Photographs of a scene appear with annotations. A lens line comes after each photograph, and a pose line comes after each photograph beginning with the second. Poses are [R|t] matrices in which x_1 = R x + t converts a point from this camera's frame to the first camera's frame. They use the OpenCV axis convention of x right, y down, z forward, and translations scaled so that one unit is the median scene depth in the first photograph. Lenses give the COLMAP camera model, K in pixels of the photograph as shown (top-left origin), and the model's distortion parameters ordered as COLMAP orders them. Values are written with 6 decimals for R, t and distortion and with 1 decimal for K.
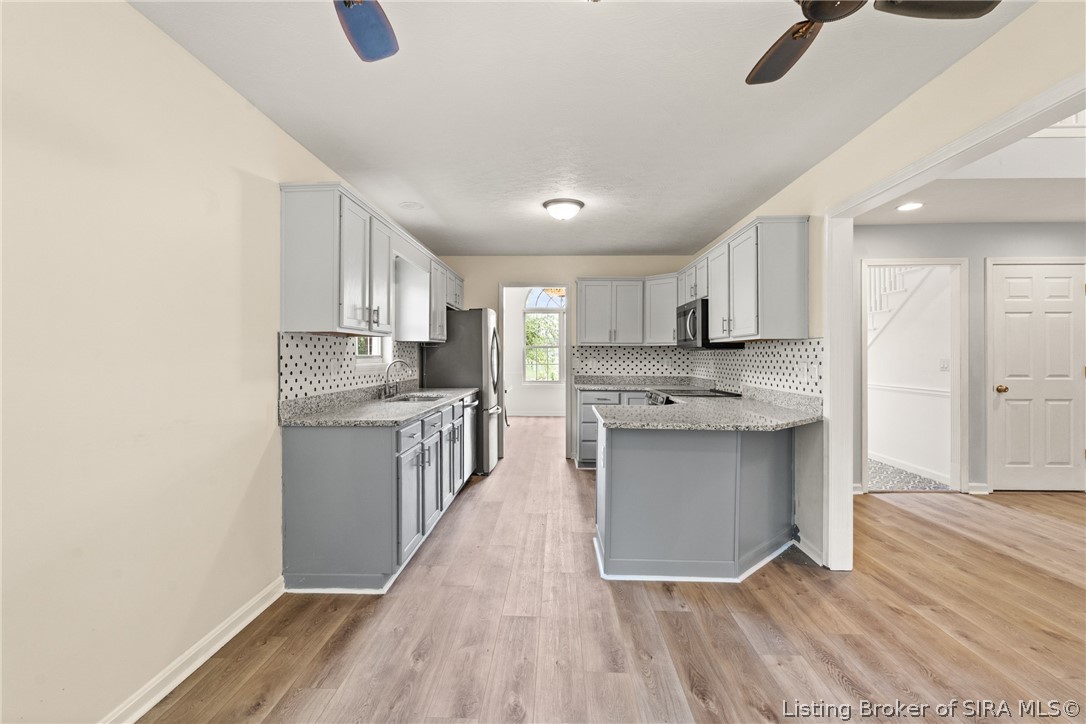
lens RADIAL K [[480.6, 0, 548.1], [0, 480.6, 357.8], [0, 0, 1]] dist [-0.004135, 0.000108]
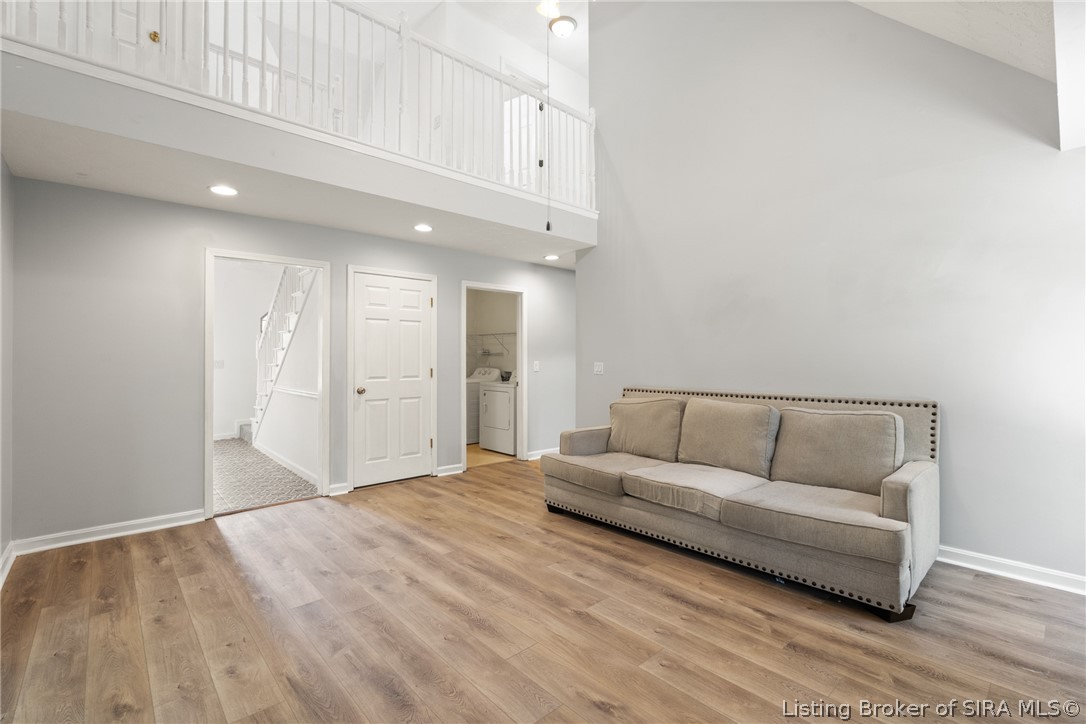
lens RADIAL K [[480.6, 0, 534.6], [0, 480.6, 357.0], [0, 0, 1]] dist [-0.004135, 0.000108]
pose [[0.724488, 0.003170, 0.689280, 0.495114], [0.001495, 0.999980, -0.006170, -0.001892], [-0.689286, 0.005501, 0.724469, -0.030636]]
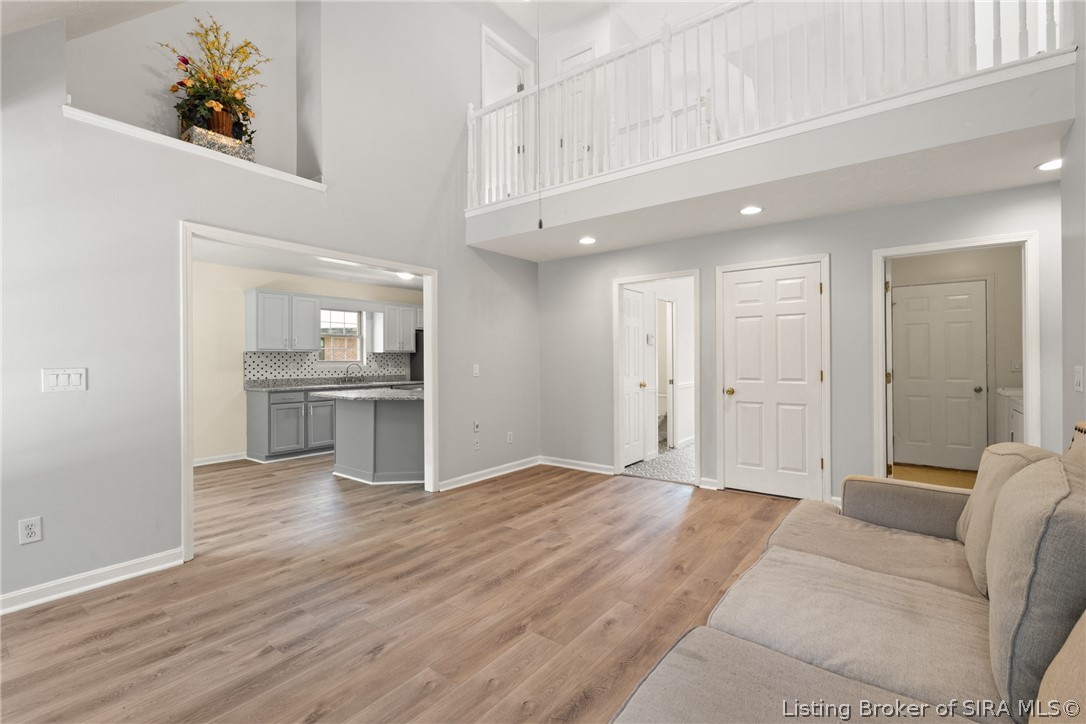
lens RADIAL K [[480.6, 0, 555.8], [0, 480.6, 354.4], [0, 0, 1]] dist [-0.004135, 0.000108]
pose [[0.827426, -0.009260, -0.561498, 1.224626], [0.003052, 0.999923, -0.011992, -0.003156], [0.561566, 0.008208, 0.827391, -0.078358]]
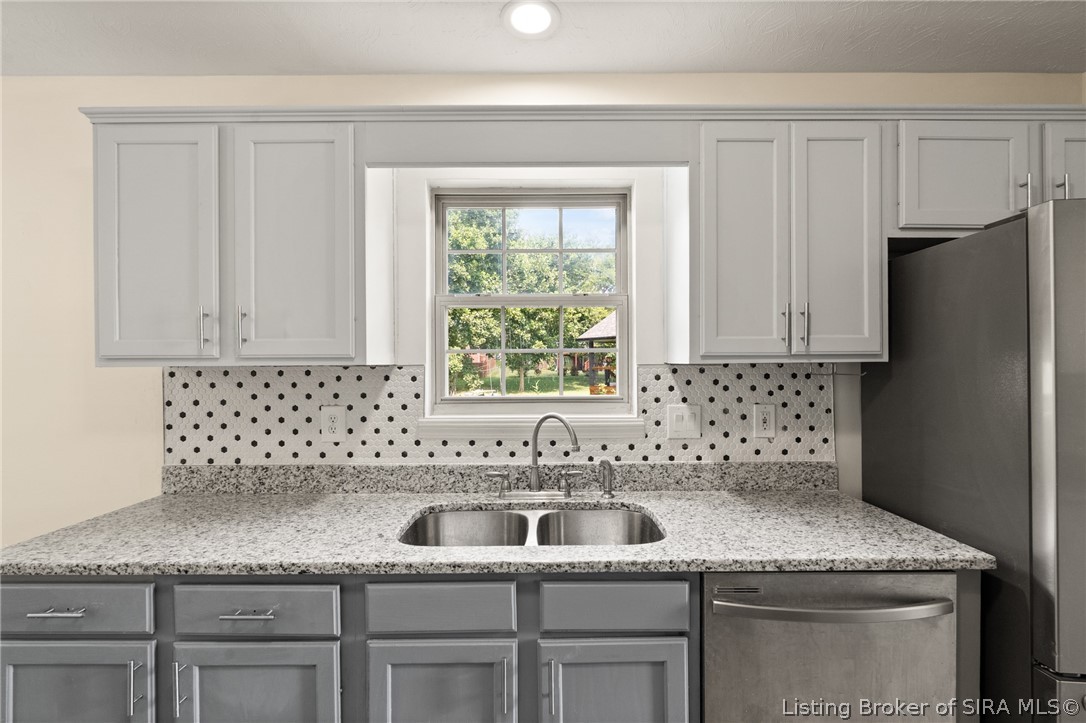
lens RADIAL K [[480.6, 0, 542.3], [0, 480.6, 358.9], [0, 0, 1]] dist [-0.004135, 0.000108]
pose [[0.025187, 0.000122, -0.999683, 0.091189], [0.001000, 0.999999, 0.000147, -0.037659], [0.999682, -0.001004, 0.025187, 0.880672]]
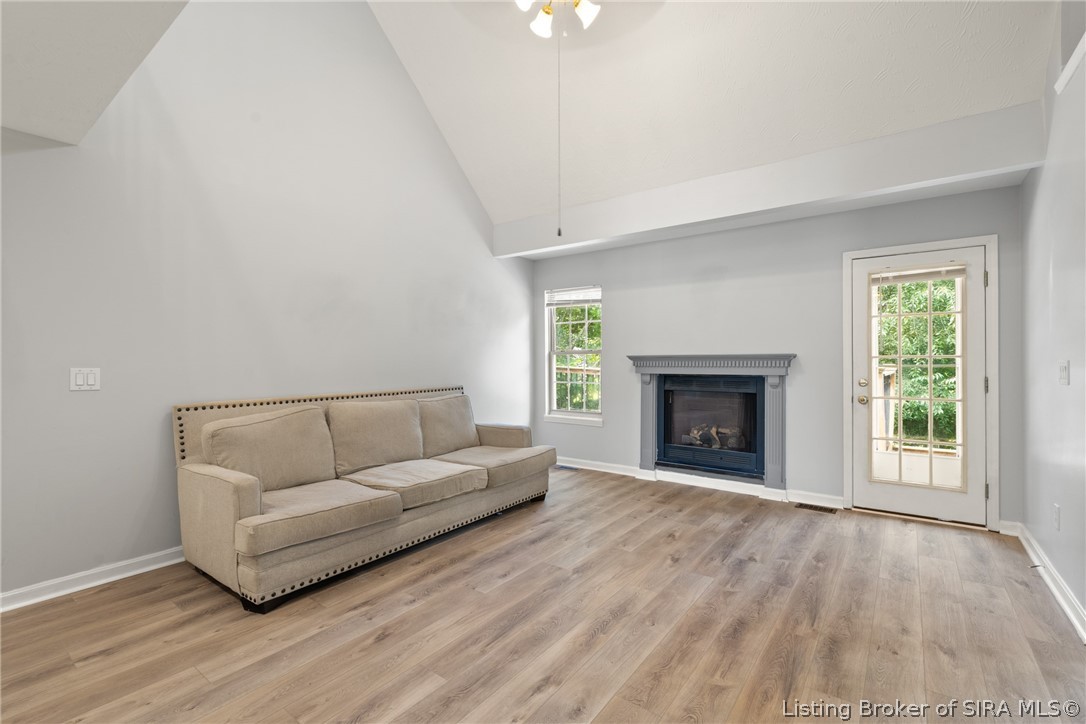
lens RADIAL K [[480.6, 0, 550.4], [0, 480.6, 358.4], [0, 0, 1]] dist [-0.004135, 0.000108]
pose [[-0.819990, 0.009907, 0.572292, 0.562504], [0.009562, 0.999948, -0.003609, -0.000075], [-0.572298, 0.002513, -0.820042, 0.872102]]
